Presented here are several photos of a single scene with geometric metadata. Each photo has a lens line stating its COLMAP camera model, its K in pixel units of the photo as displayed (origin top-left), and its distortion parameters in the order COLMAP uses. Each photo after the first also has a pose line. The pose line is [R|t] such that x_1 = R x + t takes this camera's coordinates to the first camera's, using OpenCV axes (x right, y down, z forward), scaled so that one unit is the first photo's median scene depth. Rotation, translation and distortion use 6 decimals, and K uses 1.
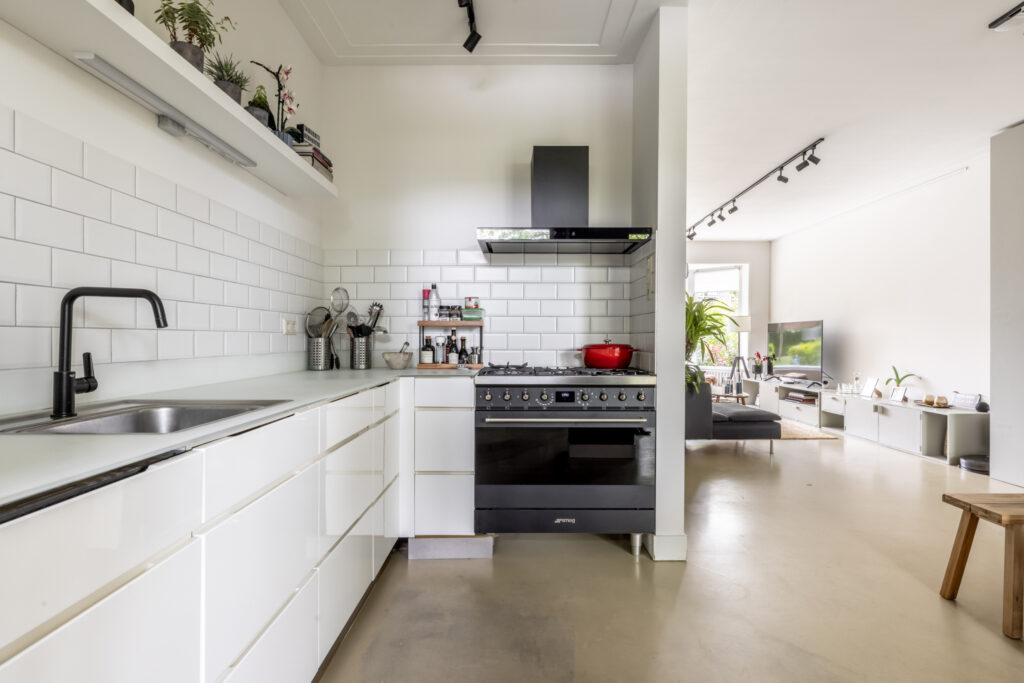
lens RADIAL K [[548.4, 0, 516.7], [0, 548.4, 342.4], [0, 0, 1]] dist [-0.000434, 0.000101]
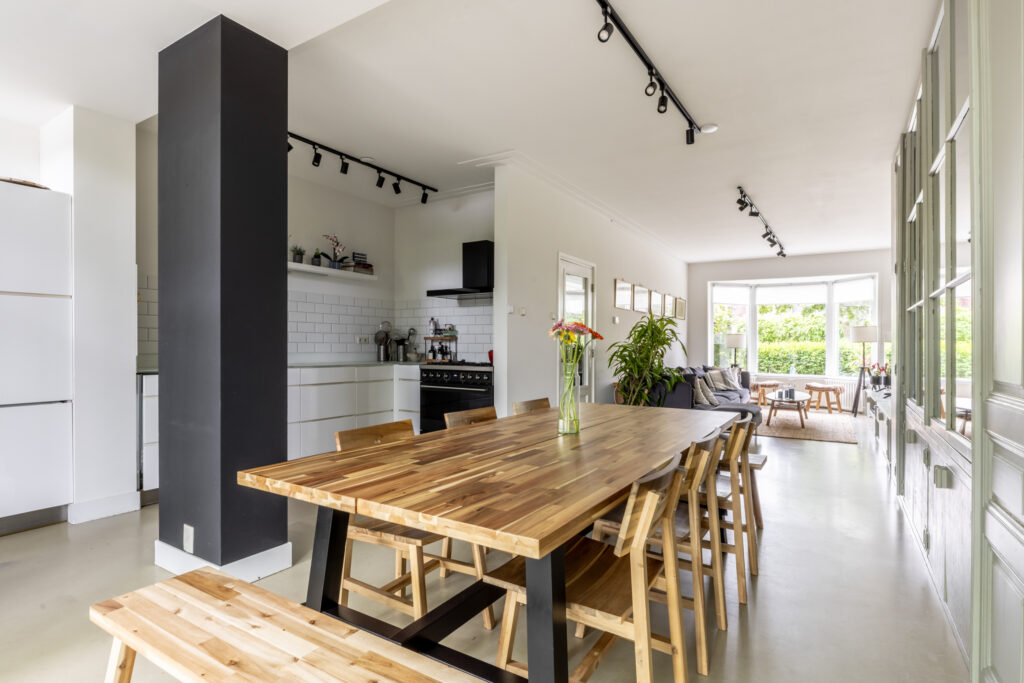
lens RADIAL K [[514.3, 0, 514.2], [0, 514.3, 348.3], [0, 0, 1]] dist [-0.005997, -0.000268]
pose [[0.843848, 0.005691, -0.536552, 1.088429], [-0.009290, 0.999949, -0.004005, 0.004671], [0.536502, 0.008364, 0.843858, -0.374428]]
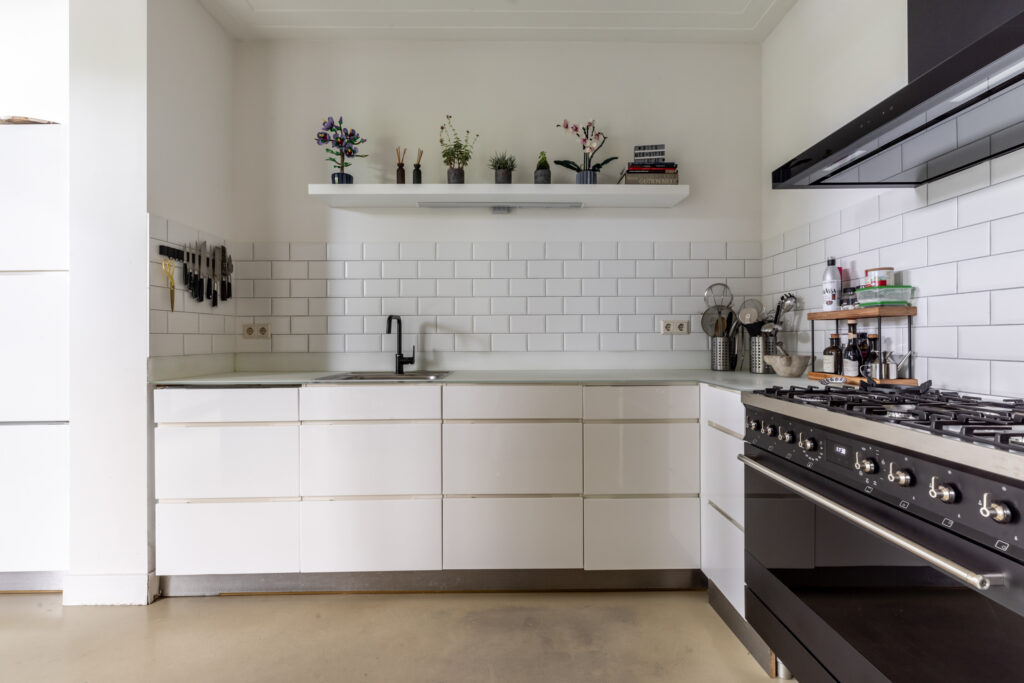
lens RADIAL K [[458.8, 0, 517.0], [0, 458.8, 339.6], [0, 0, 1]] dist [0.000340, -0.000027]
pose [[0.014673, -0.001750, -0.999891, 0.436546], [-0.004394, 0.999989, -0.001815, -0.001363], [0.999883, 0.004420, 0.014665, 0.612709]]
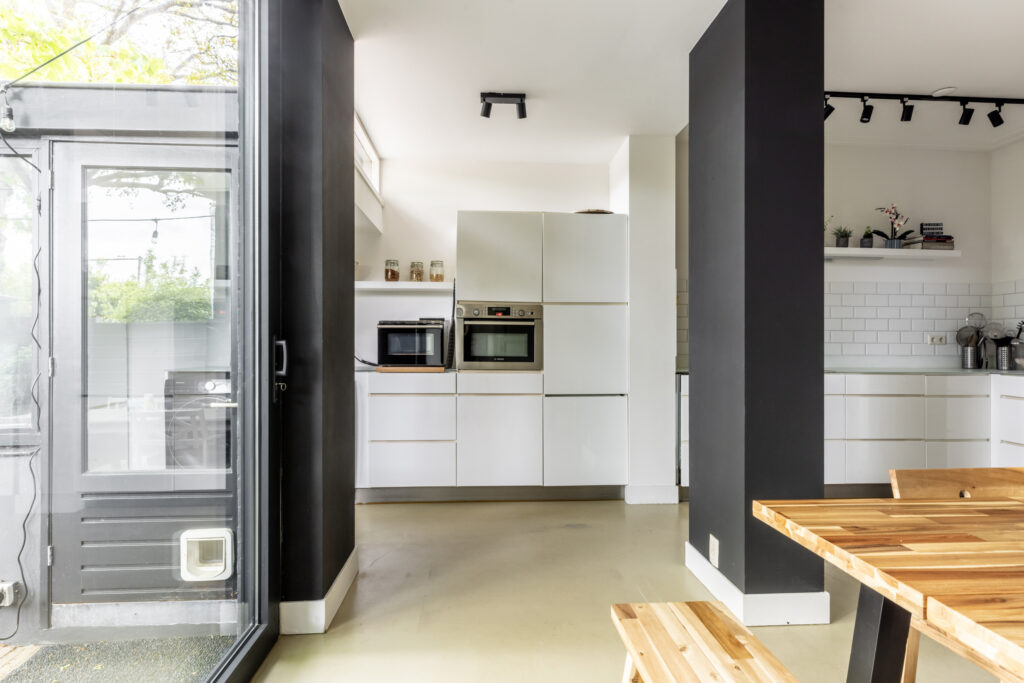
lens RADIAL K [[548.4, 0, 516.7], [0, 548.4, 342.4], [0, 0, 1]] dist [-0.000434, 0.000101]
pose [[0.064424, -0.003593, -0.997916, 1.023755], [-0.014384, 0.999886, -0.004529, 0.003694], [0.997819, 0.014646, 0.064365, -0.318747]]
